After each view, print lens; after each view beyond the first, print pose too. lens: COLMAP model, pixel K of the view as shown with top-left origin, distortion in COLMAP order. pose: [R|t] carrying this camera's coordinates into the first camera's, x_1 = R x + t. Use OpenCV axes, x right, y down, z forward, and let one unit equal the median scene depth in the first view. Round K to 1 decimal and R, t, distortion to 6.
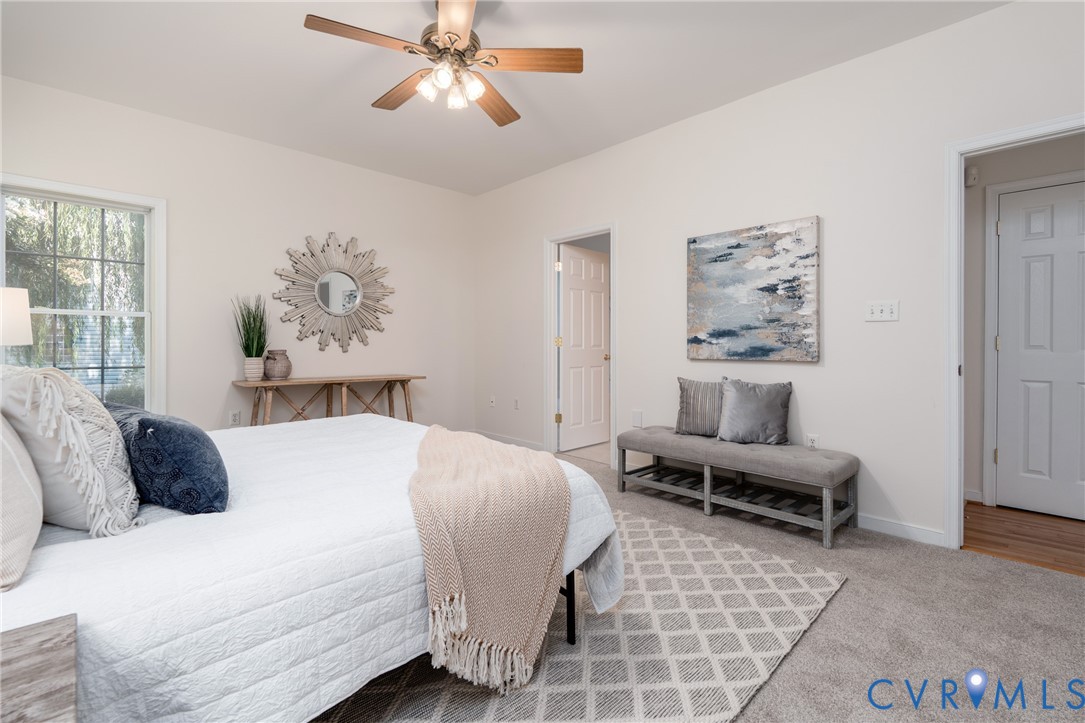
lens RADIAL K [[482.9, 0, 558.0], [0, 482.9, 344.3], [0, 0, 1]] dist [-0.005495, 0.002460]
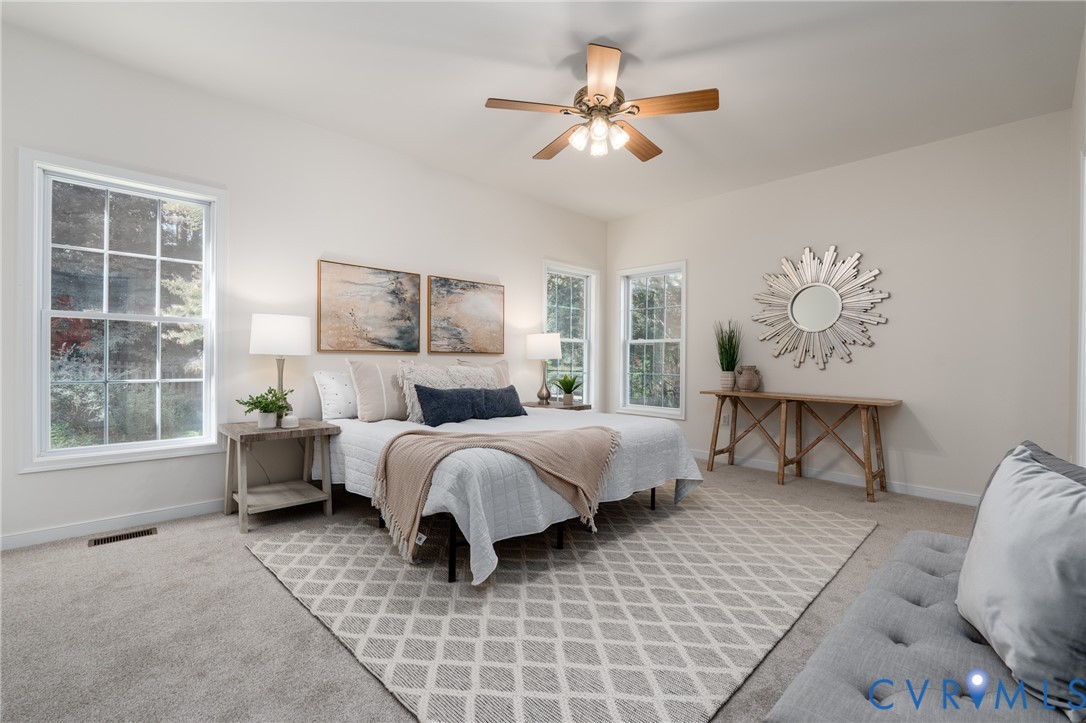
lens RADIAL K [[483.4, 0, 547.9], [0, 483.4, 360.0], [0, 0, 1]] dist [-0.005495, 0.002460]
pose [[0.008488, 0.000484, -0.999964, 1.205932], [-0.014911, 0.999889, 0.000358, 0.010765], [0.999853, 0.014907, 0.008494, 1.114200]]
